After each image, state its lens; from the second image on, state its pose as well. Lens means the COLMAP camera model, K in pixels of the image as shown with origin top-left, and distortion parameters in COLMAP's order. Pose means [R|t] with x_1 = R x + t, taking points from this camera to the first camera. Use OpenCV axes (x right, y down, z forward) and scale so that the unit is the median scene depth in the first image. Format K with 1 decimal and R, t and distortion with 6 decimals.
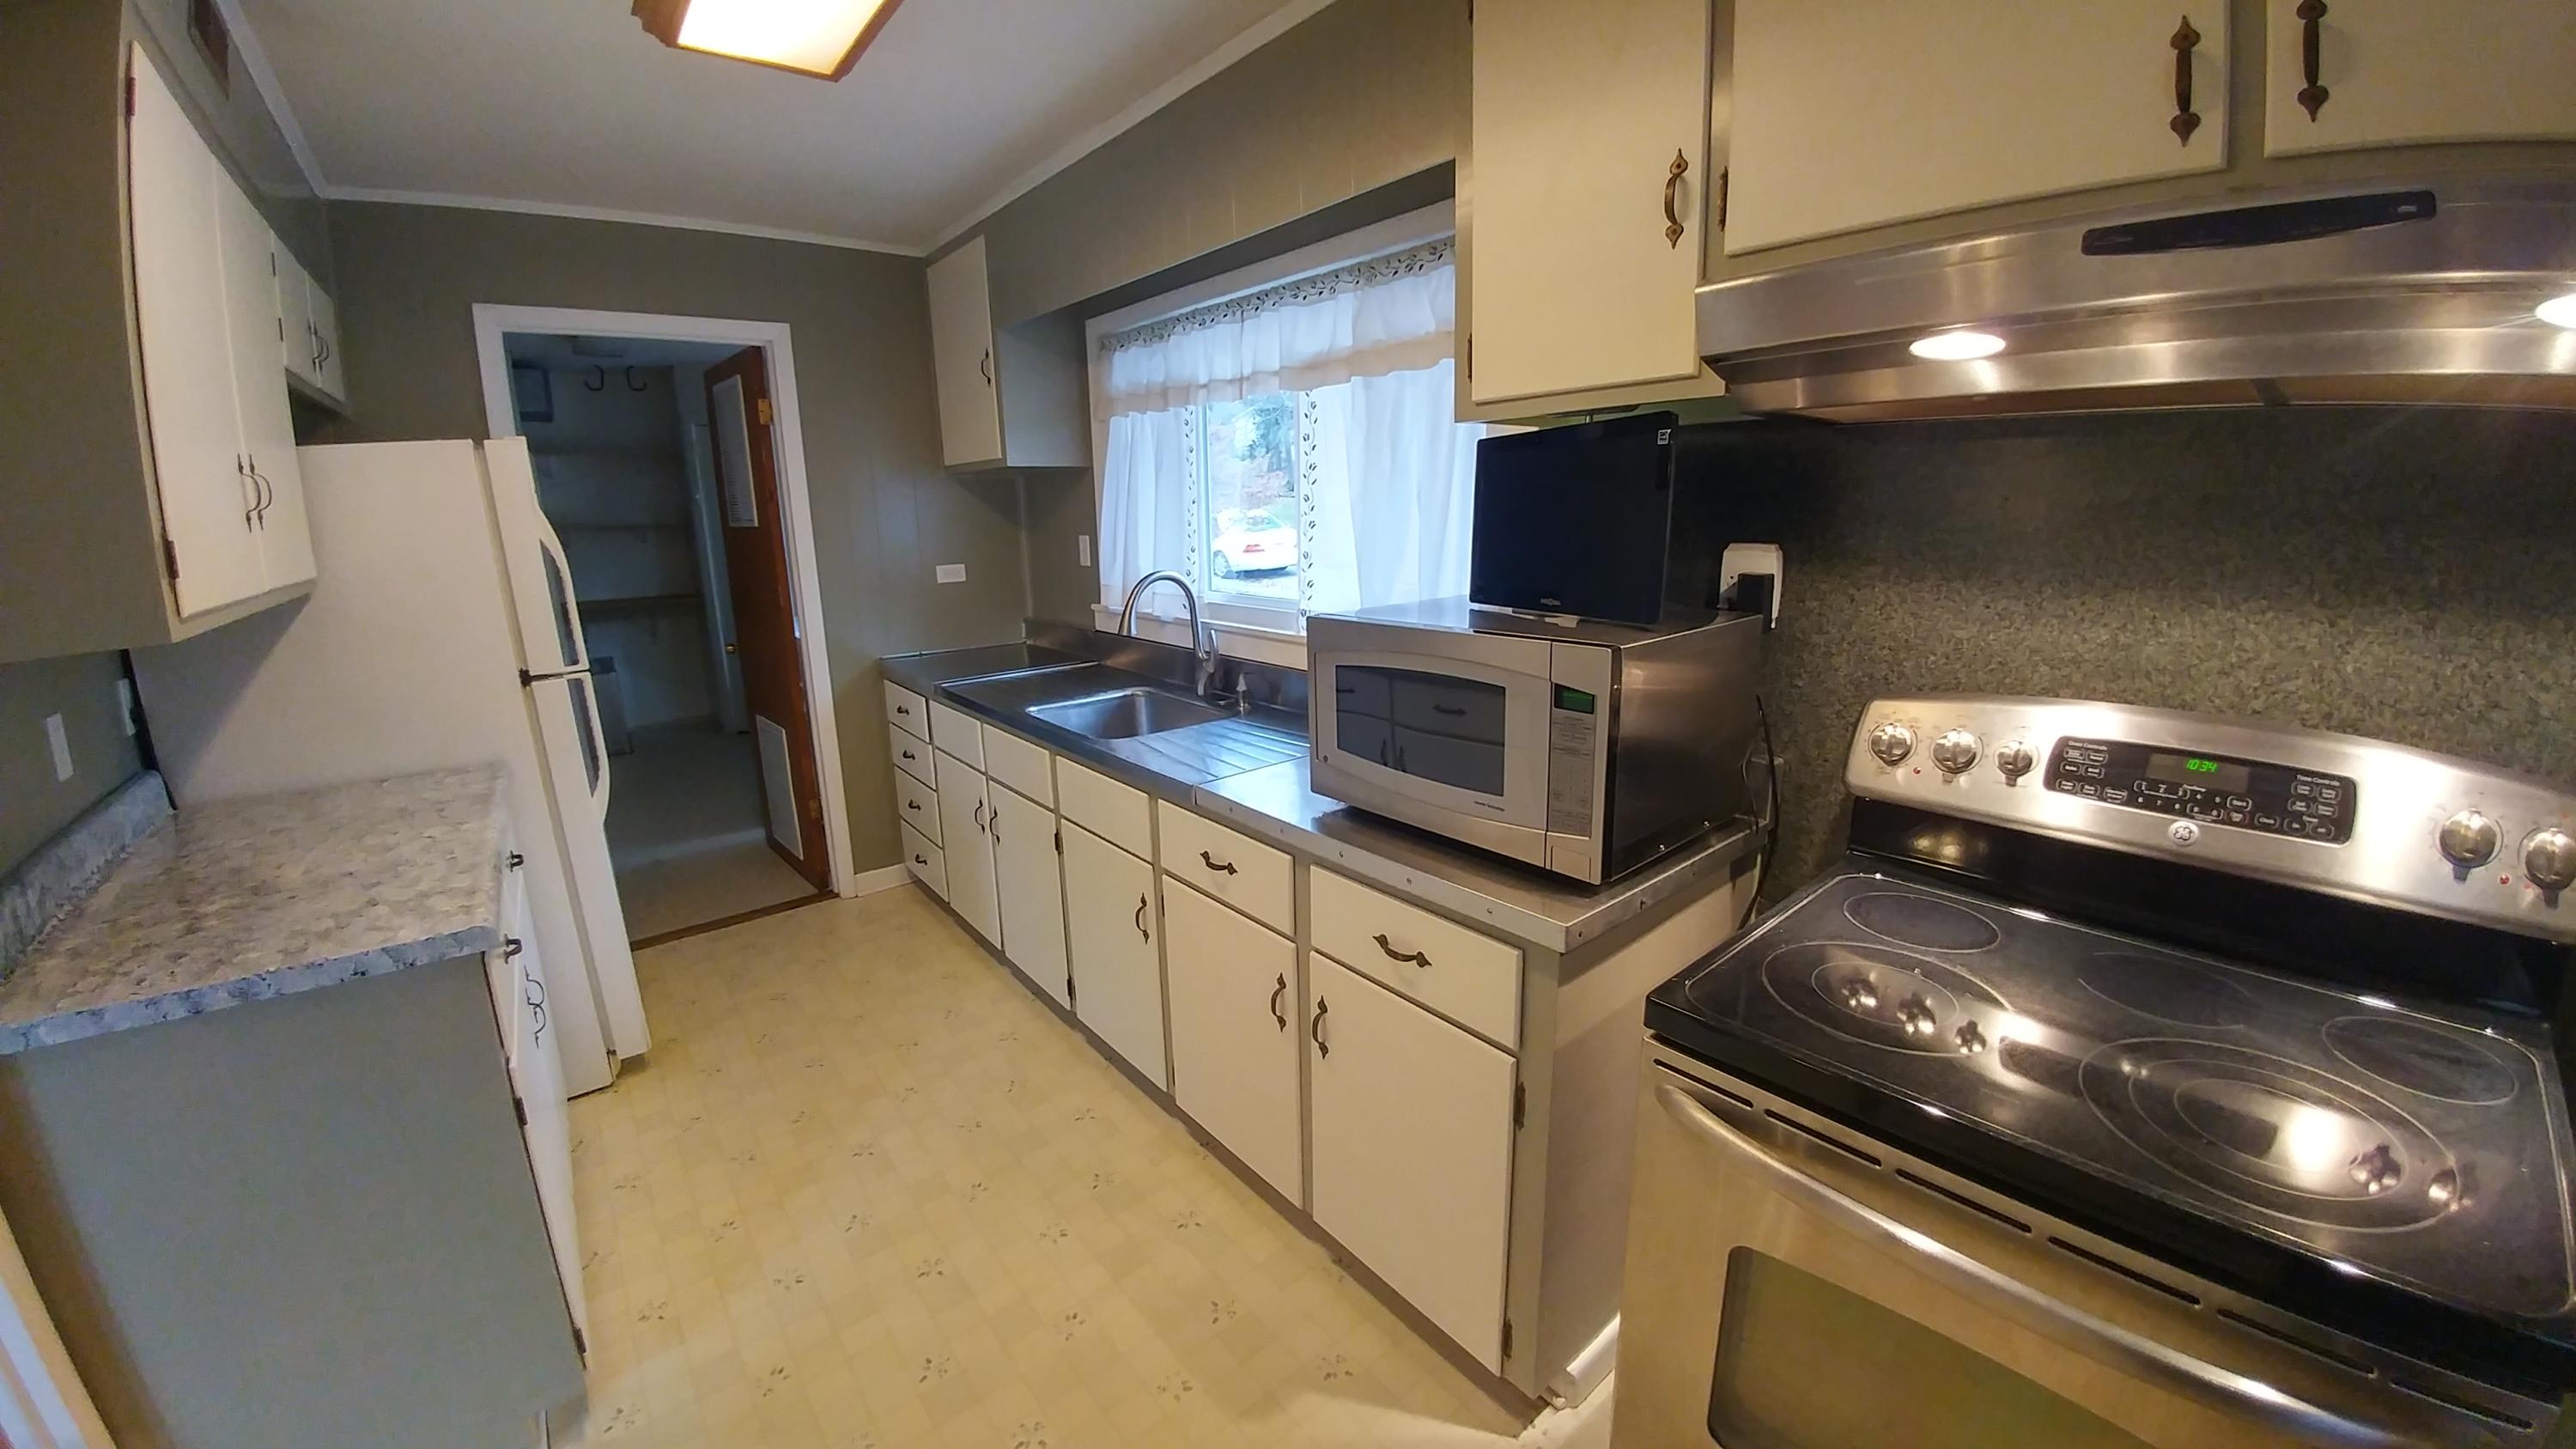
lens RADIAL K [[925.2, 0, 1288.4], [0, 925.2, 709.2], [0, 0, 1]] dist [-0.027909, -0.009522]
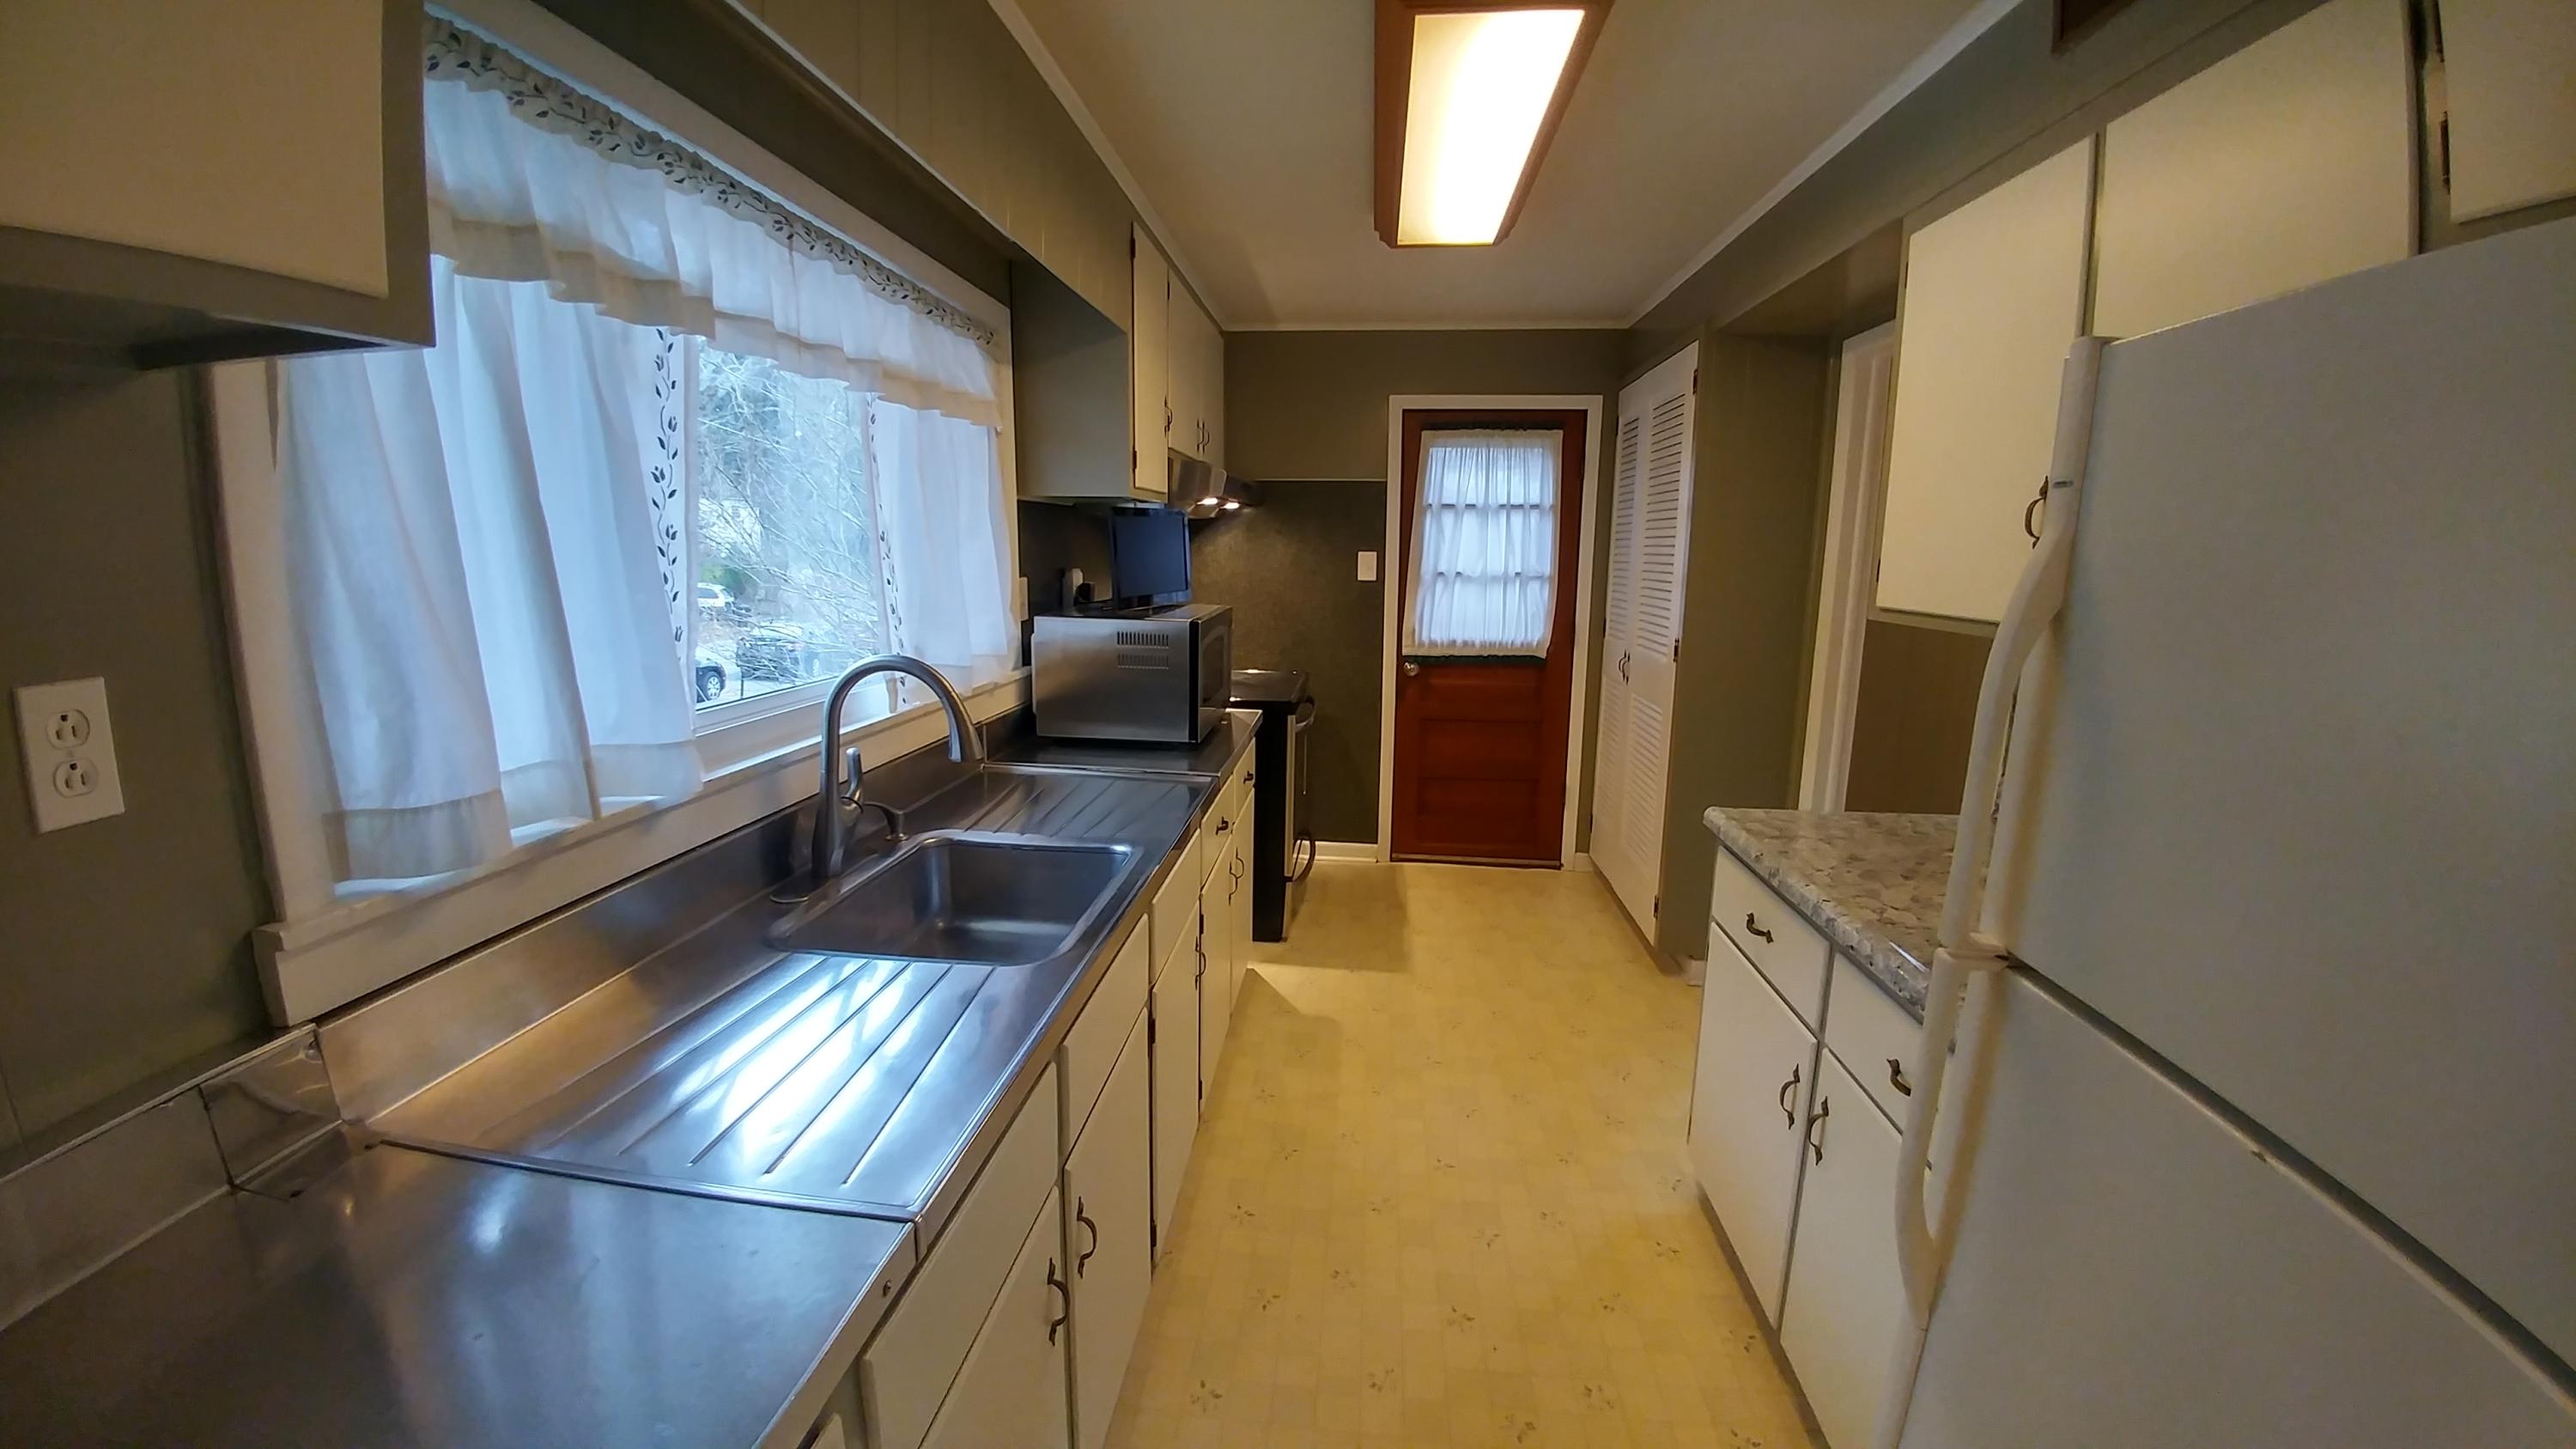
lens RADIAL K [[925.2, 0, 1288.4], [0, 925.2, 709.2], [0, 0, 1]] dist [-0.027909, -0.009522]
pose [[-0.709139, -0.115770, 0.695499, -1.023951], [0.153008, 0.937652, 0.312086, -0.368430], [-0.688266, 0.327729, -0.647212, 1.729882]]
